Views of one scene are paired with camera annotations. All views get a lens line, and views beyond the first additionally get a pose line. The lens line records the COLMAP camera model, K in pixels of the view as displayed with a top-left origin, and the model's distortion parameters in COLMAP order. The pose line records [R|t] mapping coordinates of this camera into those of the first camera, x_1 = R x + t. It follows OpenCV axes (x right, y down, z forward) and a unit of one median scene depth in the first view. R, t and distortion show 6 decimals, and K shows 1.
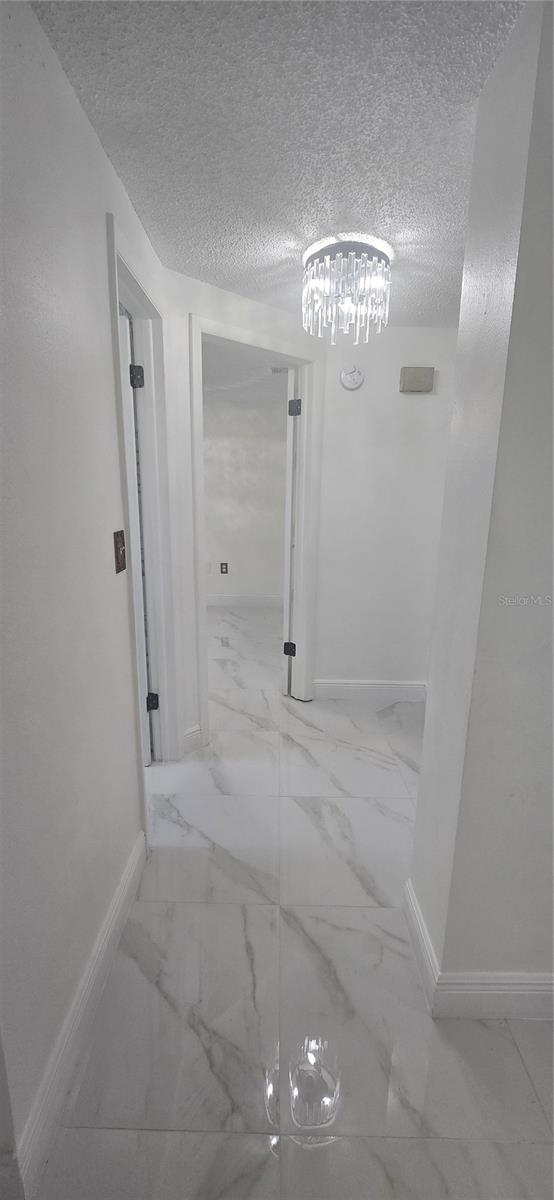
lens RADIAL K [[491.1, 0, 274.1], [0, 491.1, 600.1], [0, 0, 1]] dist [-0.001992, -0.000650]
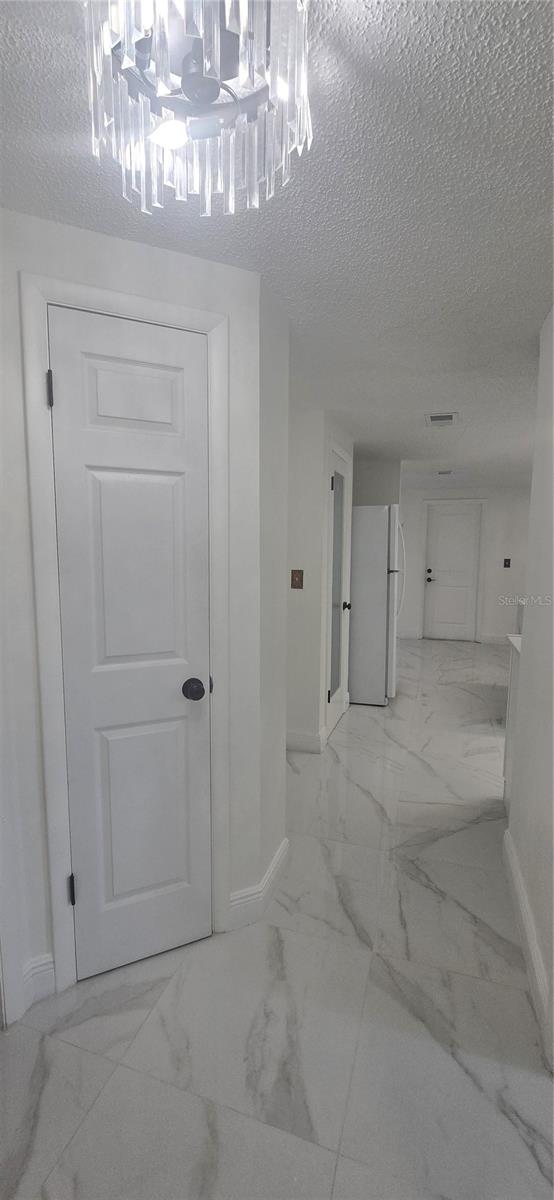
lens RADIAL K [[491.1, 0, 274.1], [0, 491.1, 600.1], [0, 0, 1]] dist [-0.001992, -0.000650]
pose [[-0.950168, -0.047548, 0.308091, -0.074010], [0.056180, 0.946001, 0.319259, -0.405811], [-0.306635, 0.320659, -0.896188, 1.722294]]
